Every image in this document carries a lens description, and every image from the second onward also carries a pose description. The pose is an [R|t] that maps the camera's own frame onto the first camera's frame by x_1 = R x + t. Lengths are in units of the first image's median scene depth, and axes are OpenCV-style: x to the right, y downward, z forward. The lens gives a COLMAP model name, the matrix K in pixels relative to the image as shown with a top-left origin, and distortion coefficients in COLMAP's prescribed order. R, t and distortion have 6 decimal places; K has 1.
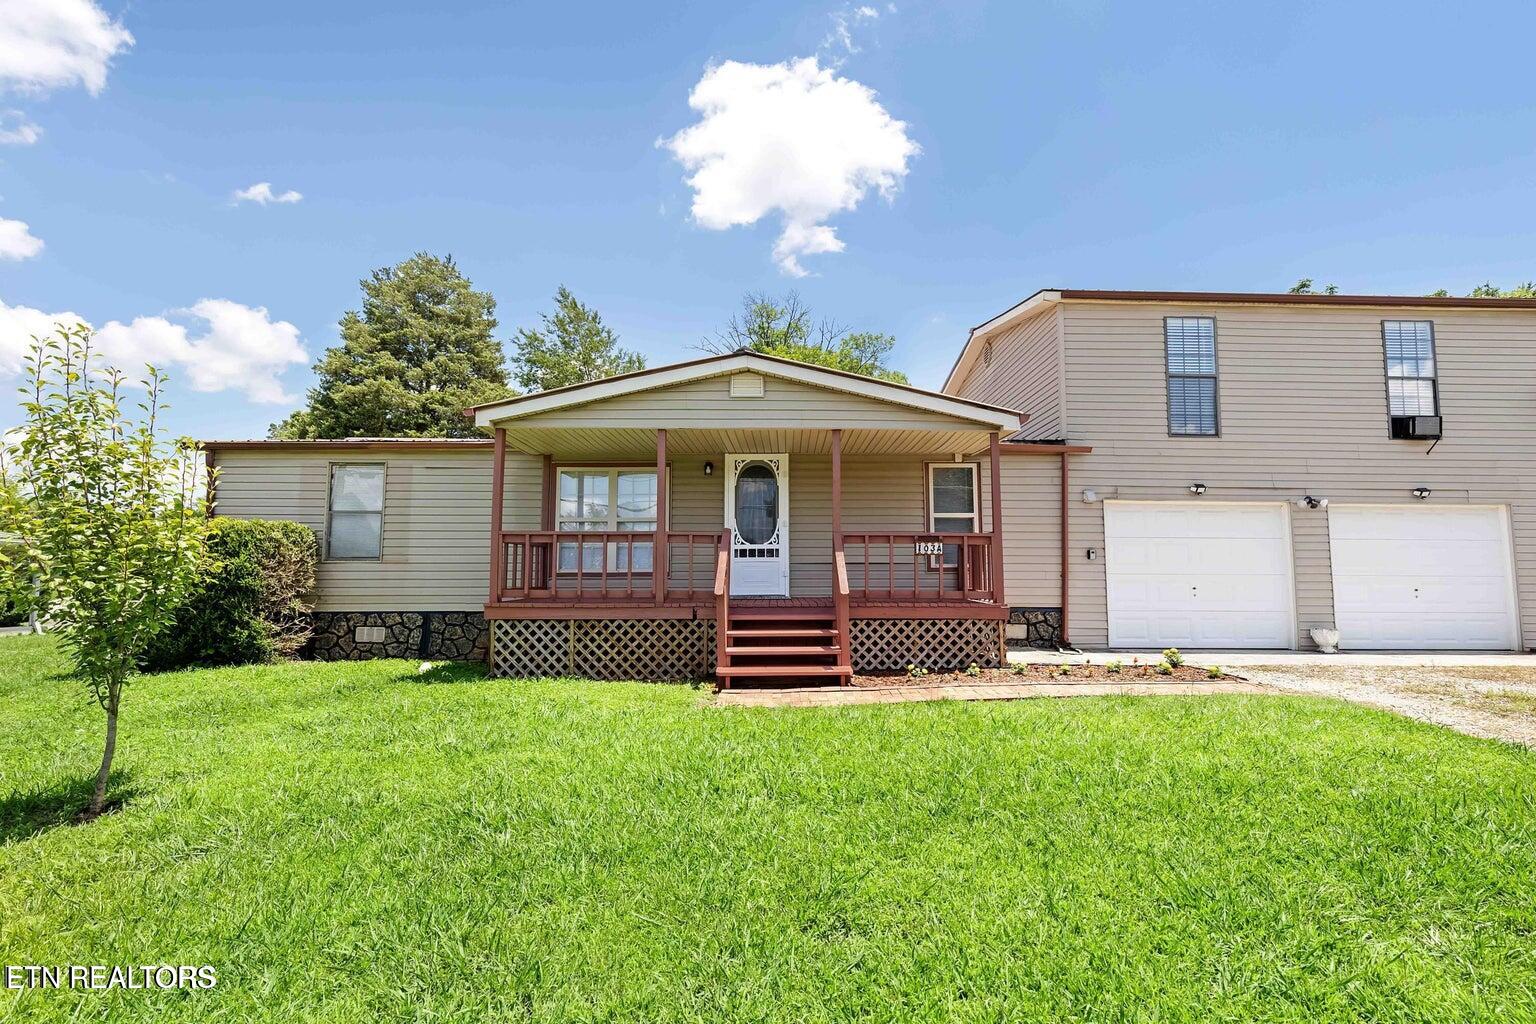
lens RADIAL K [[712.8, 0, 792.6], [0, 712.8, 519.9], [0, 0, 1]] dist [0.000829, 0.000738]
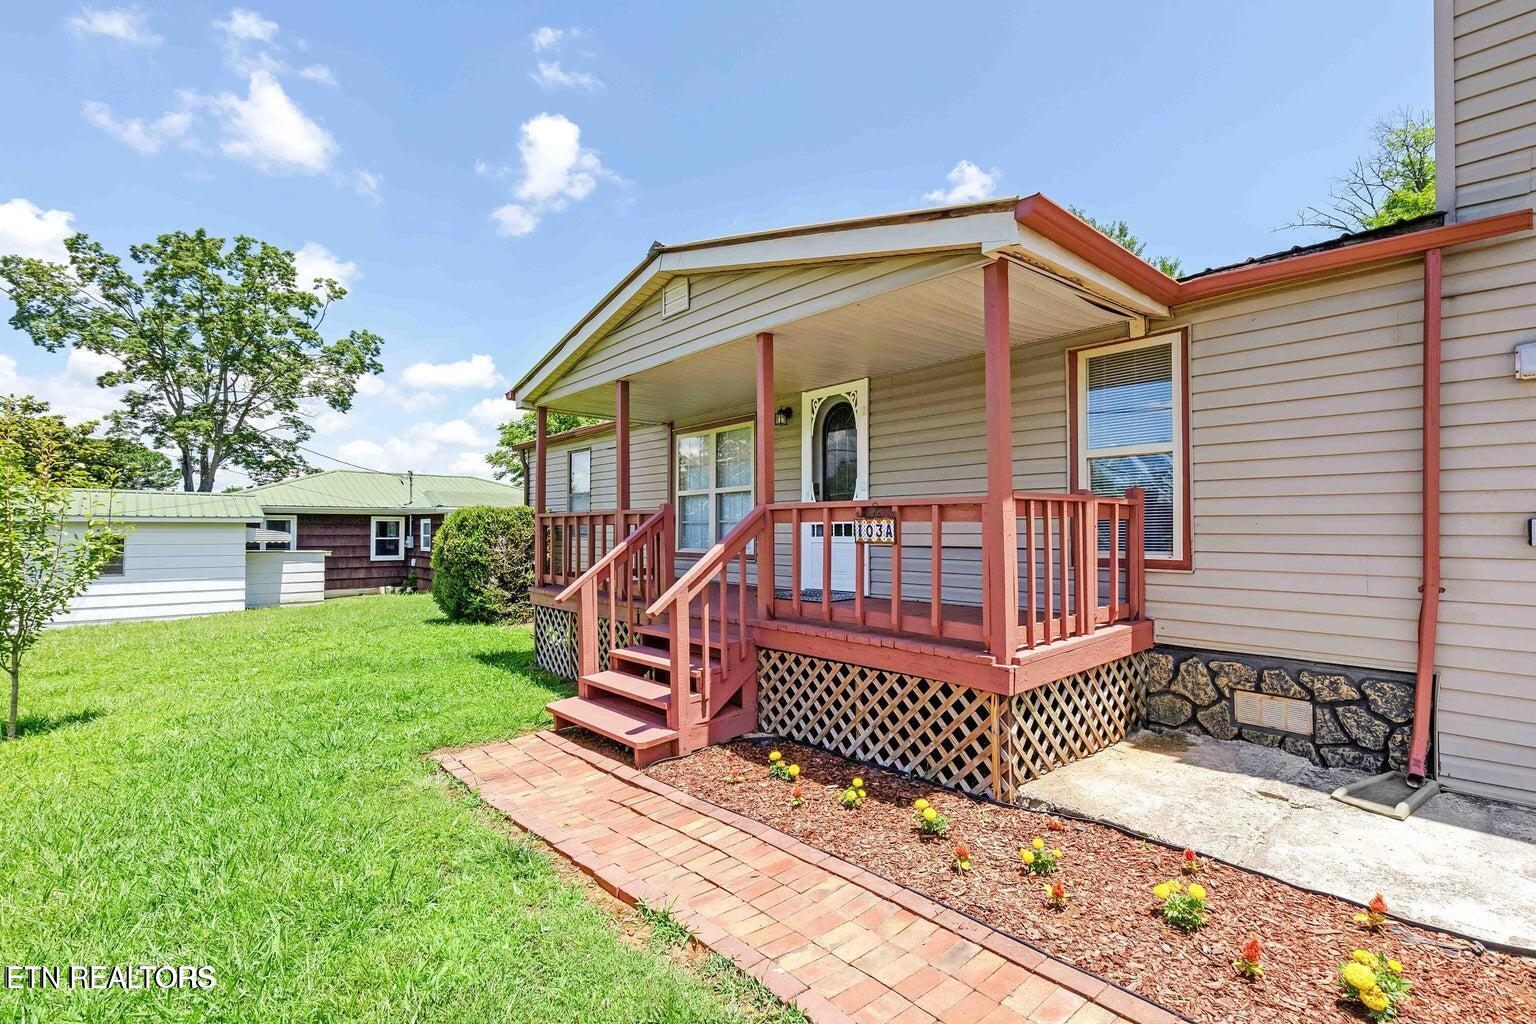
lens RADIAL K [[712.8, 0, 792.6], [0, 712.8, 519.9], [0, 0, 1]] dist [0.000829, 0.000738]
pose [[0.651332, -0.011939, -0.758699, 0.447387], [0.063476, 0.997229, 0.038801, 0.007319], [0.756133, -0.073431, 0.650285, 0.514887]]
